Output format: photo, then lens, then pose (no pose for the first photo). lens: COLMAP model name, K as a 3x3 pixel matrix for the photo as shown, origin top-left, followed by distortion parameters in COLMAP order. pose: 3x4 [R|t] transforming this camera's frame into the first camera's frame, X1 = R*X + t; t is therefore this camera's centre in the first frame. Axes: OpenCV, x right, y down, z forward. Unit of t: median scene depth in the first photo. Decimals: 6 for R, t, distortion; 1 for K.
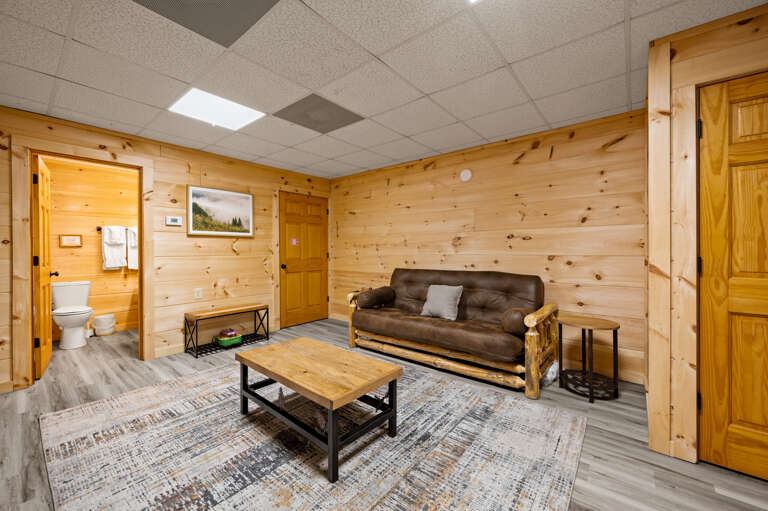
lens RADIAL K [[305.4, 0, 385.2], [0, 305.4, 251.3], [0, 0, 1]] dist [-0.002349, 0.000219]
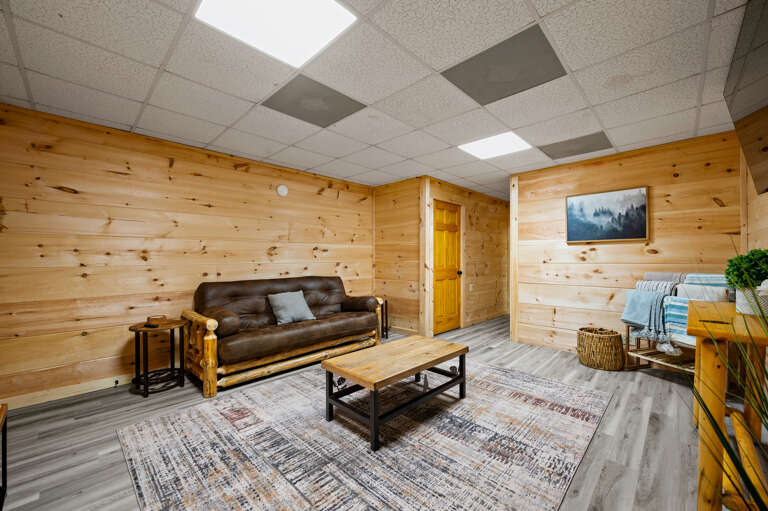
lens RADIAL K [[305.4, 0, 385.8], [0, 305.4, 258.5], [0, 0, 1]] dist [-0.002349, 0.000219]
pose [[0.085272, 0.000757, 0.996357, -1.173136], [0.006862, 0.999976, -0.001347, -0.002483], [-0.996334, 0.006951, 0.085264, 0.800658]]
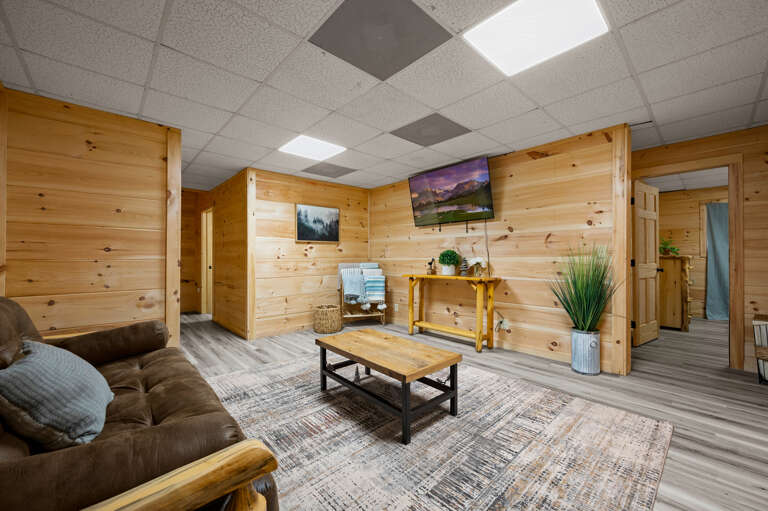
lens RADIAL K [[305.4, 0, 384.4], [0, 305.4, 256.3], [0, 0, 1]] dist [-0.002349, 0.000219]
pose [[-0.990127, 0.005905, 0.140049, -0.341533], [0.006157, 0.999980, 0.001366, 0.013191], [-0.140038, 0.002215, -0.990144, 1.798016]]
